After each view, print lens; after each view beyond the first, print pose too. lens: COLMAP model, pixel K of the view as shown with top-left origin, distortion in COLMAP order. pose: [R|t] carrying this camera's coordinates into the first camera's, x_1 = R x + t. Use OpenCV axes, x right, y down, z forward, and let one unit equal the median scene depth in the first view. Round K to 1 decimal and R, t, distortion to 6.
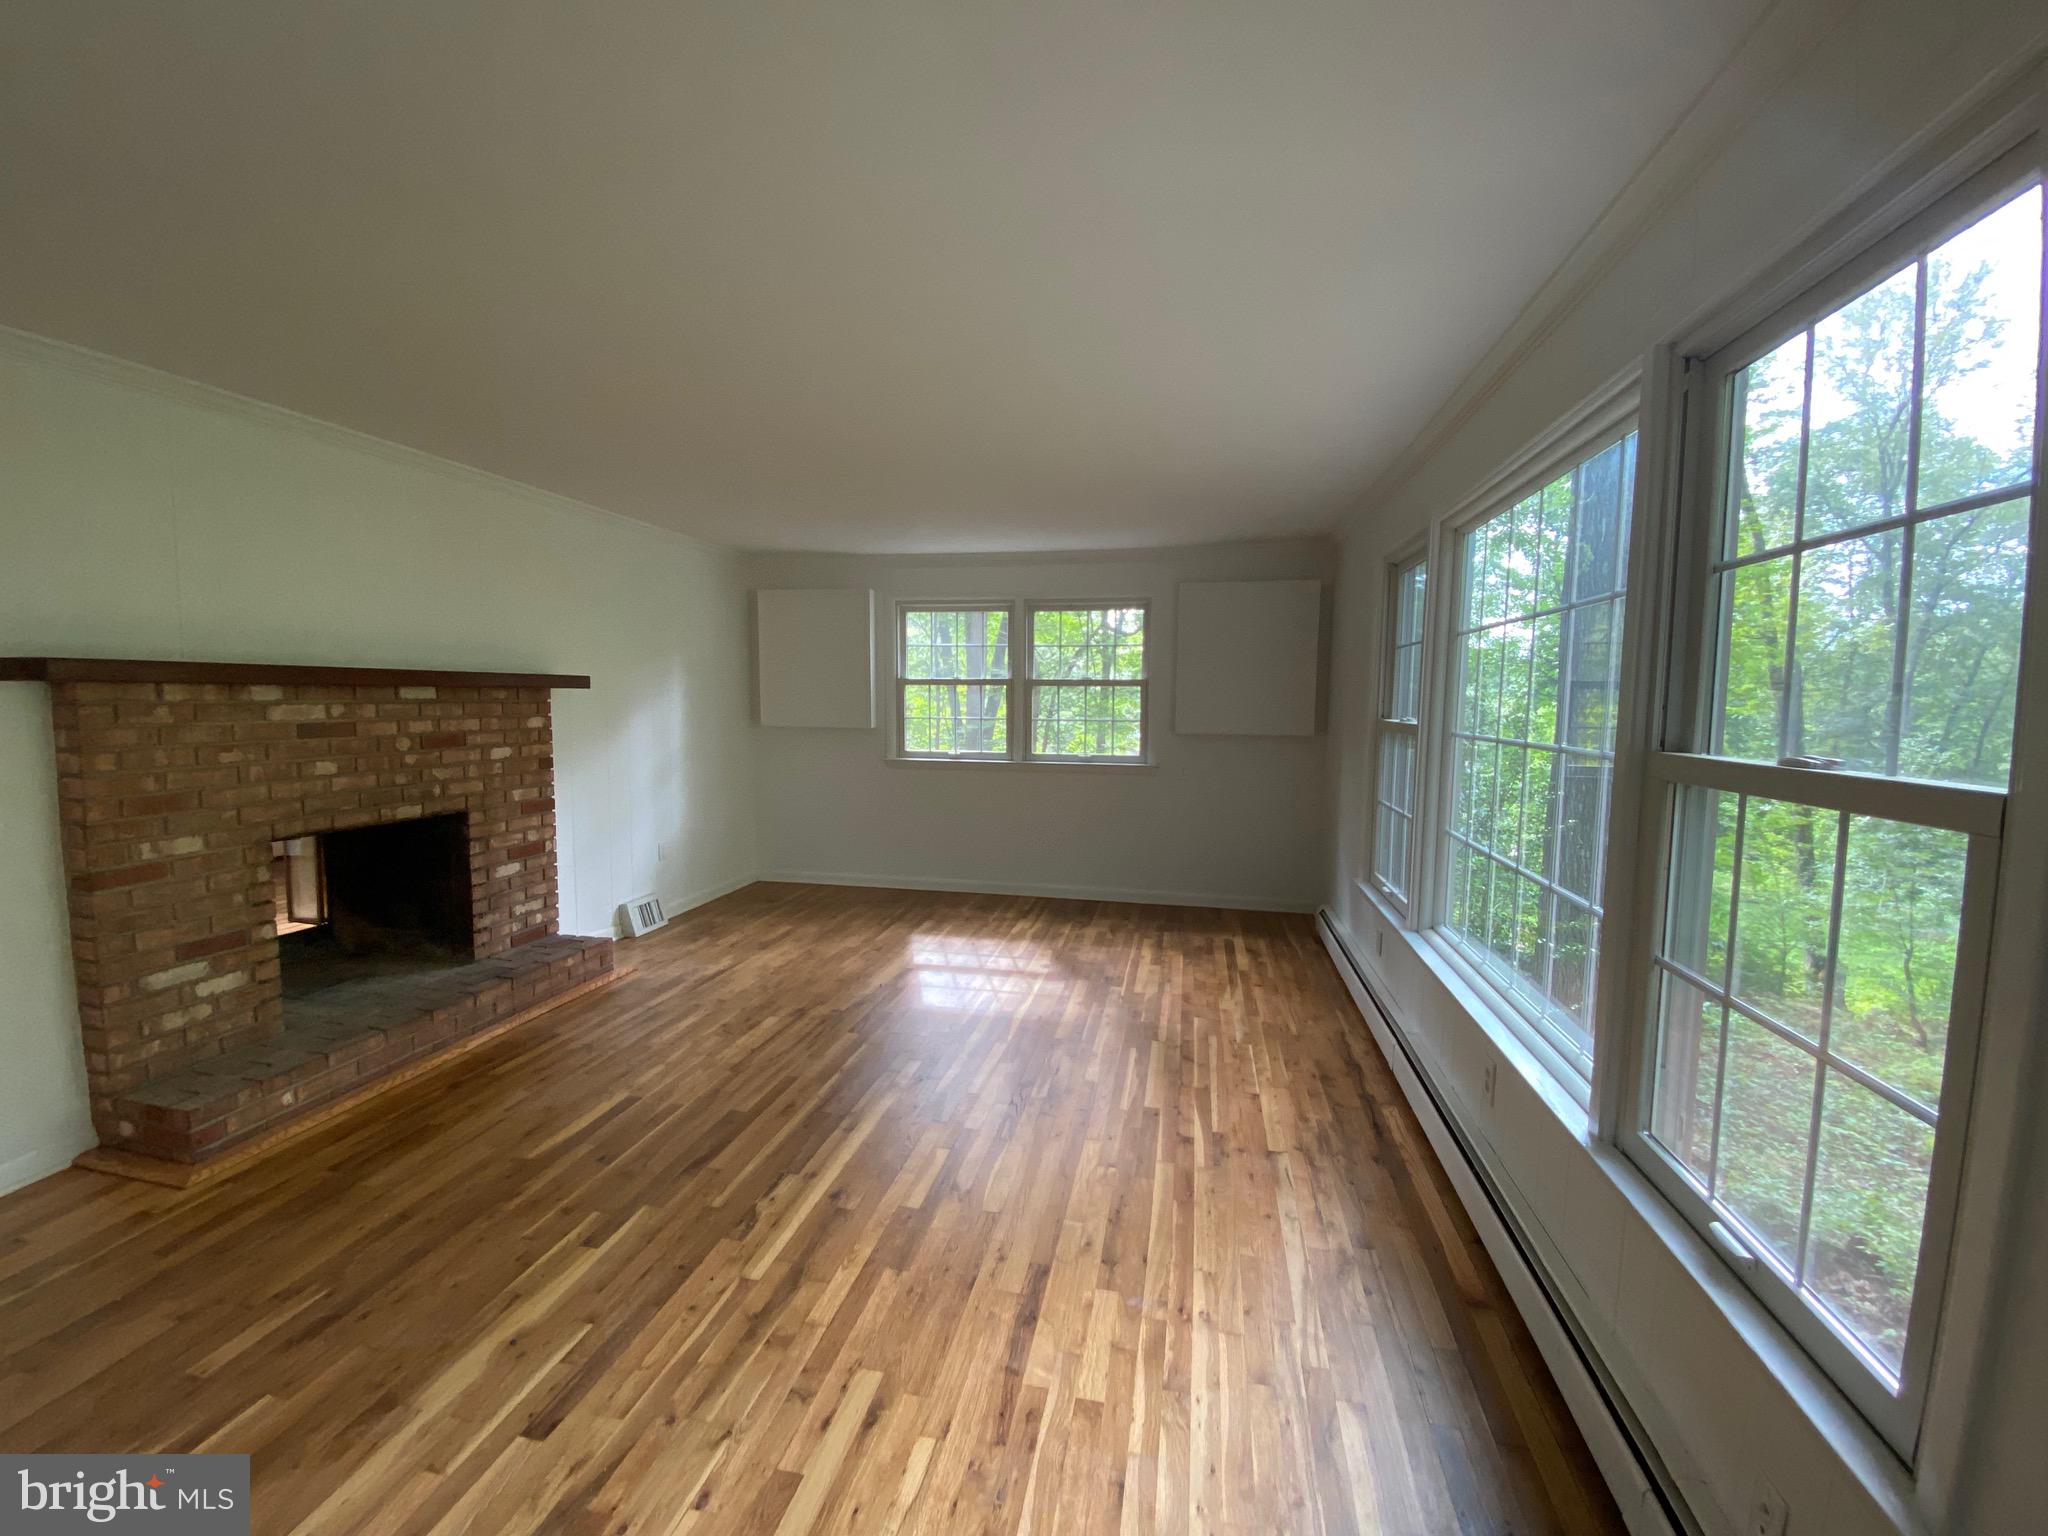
lens RADIAL K [[820.9, 0, 1036.7], [0, 820.9, 761.0], [0, 0, 1]] dist [-0.001658, -0.000343]
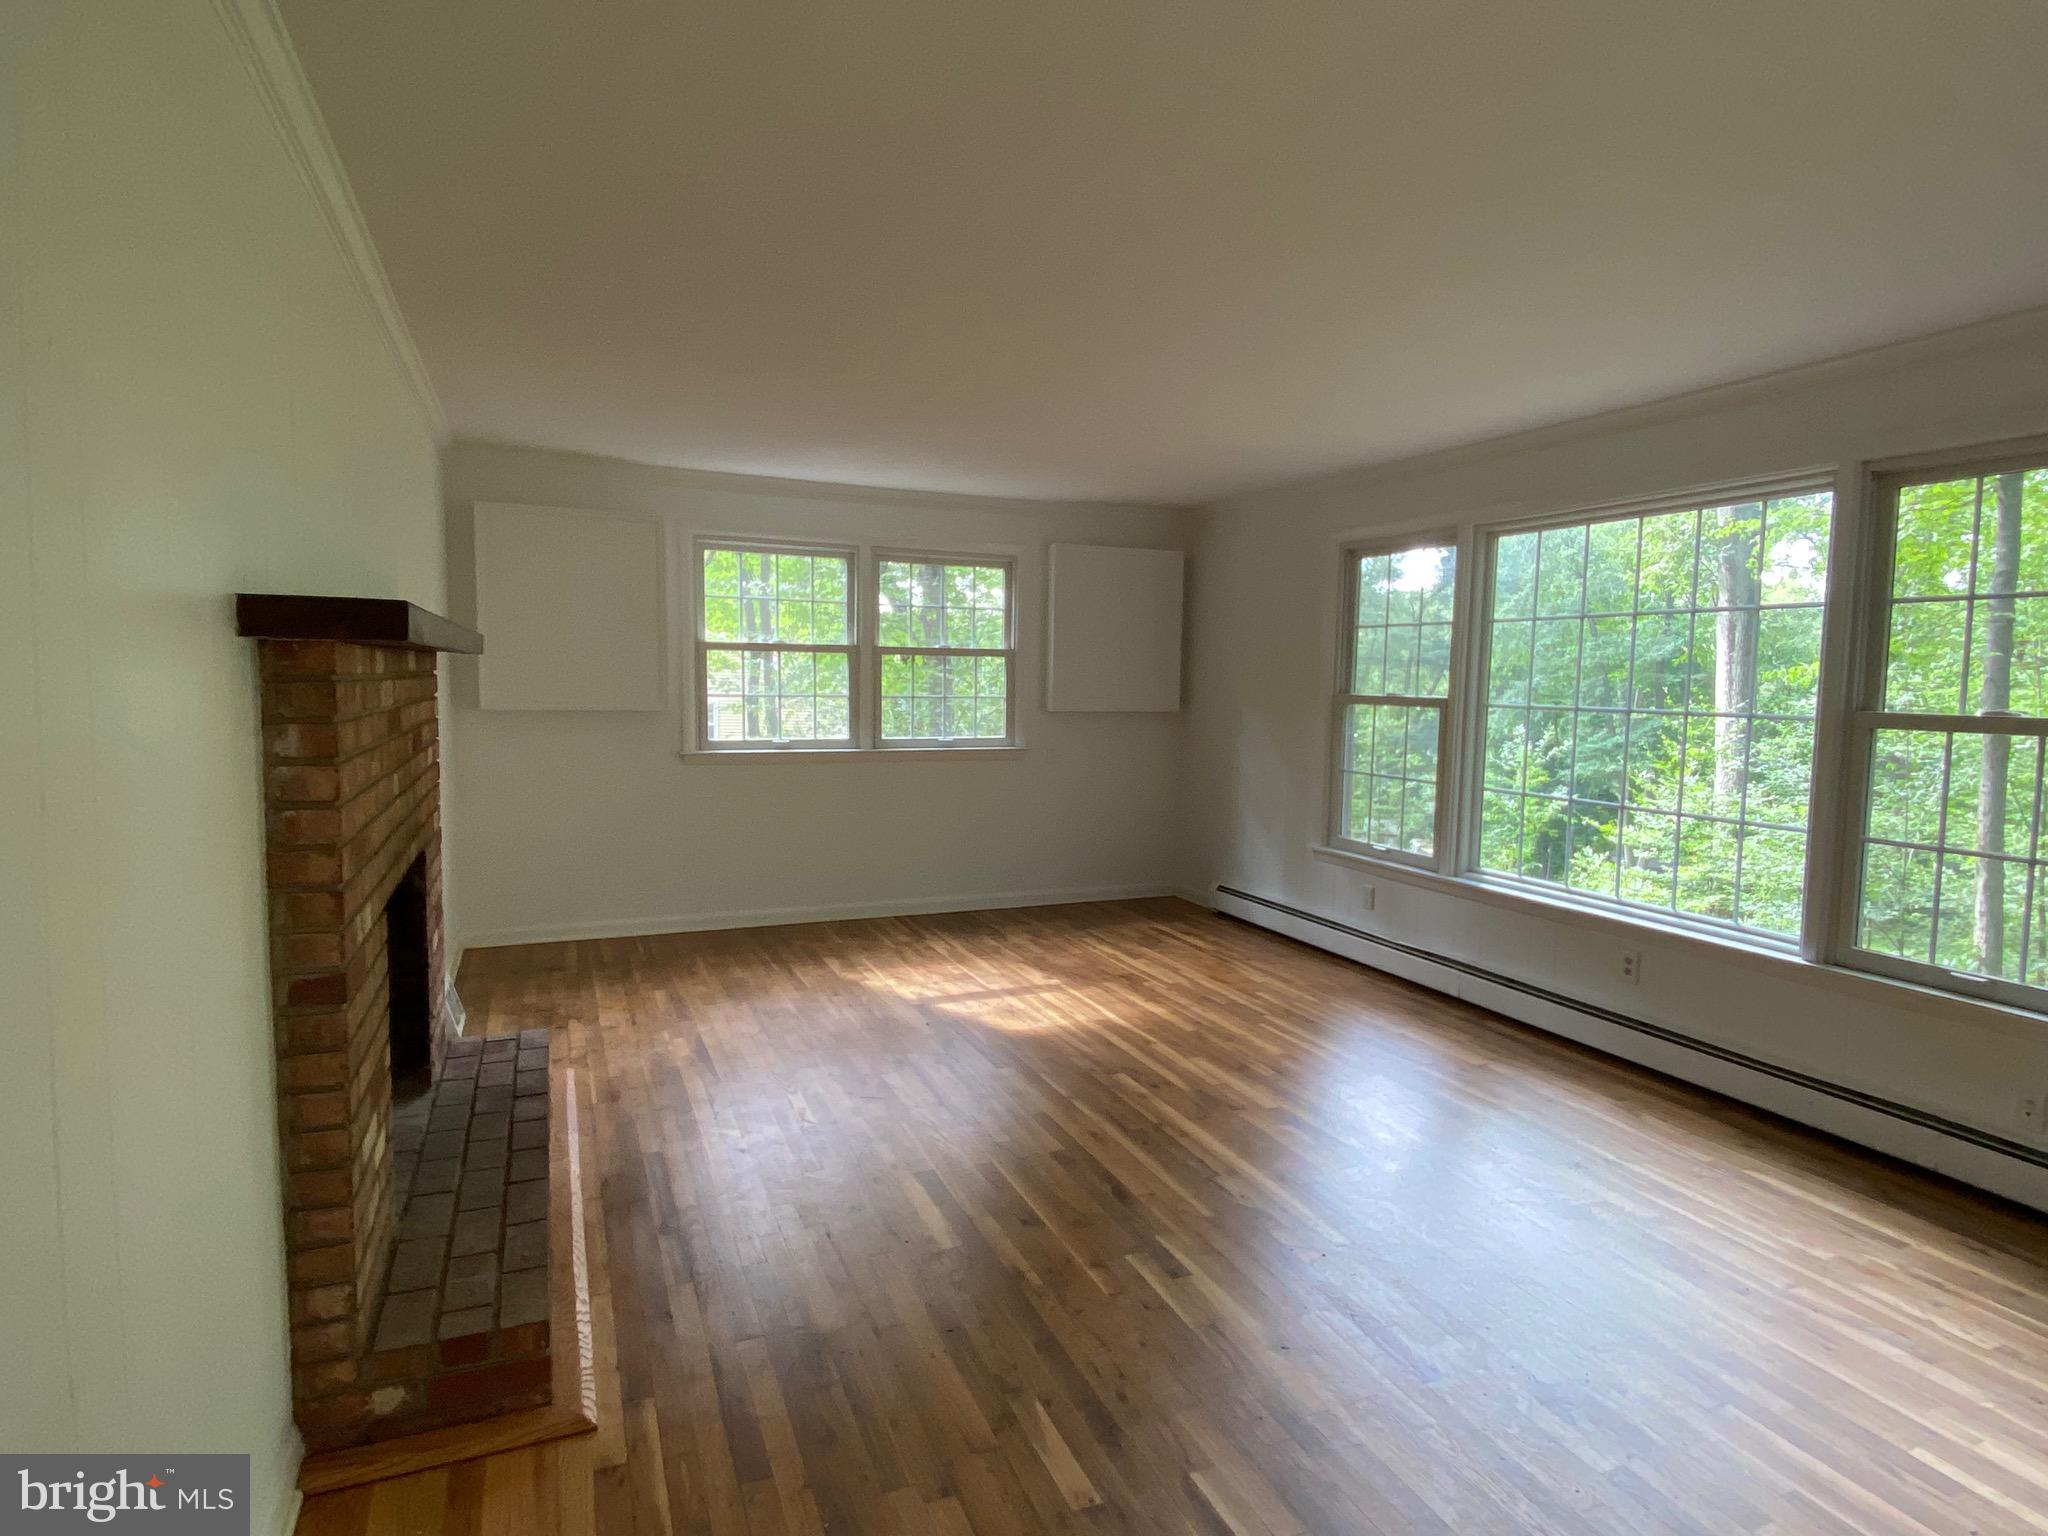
lens RADIAL K [[1099.9, 0, 1015.0], [0, 1099.9, 772.9], [0, 0, 1]] dist [0.015414, -0.000151]
pose [[0.821757, -0.045236, 0.568039, -0.577437], [0.033825, 0.998959, 0.030619, -0.005034], [-0.568833, -0.005948, 0.822432, 0.043383]]
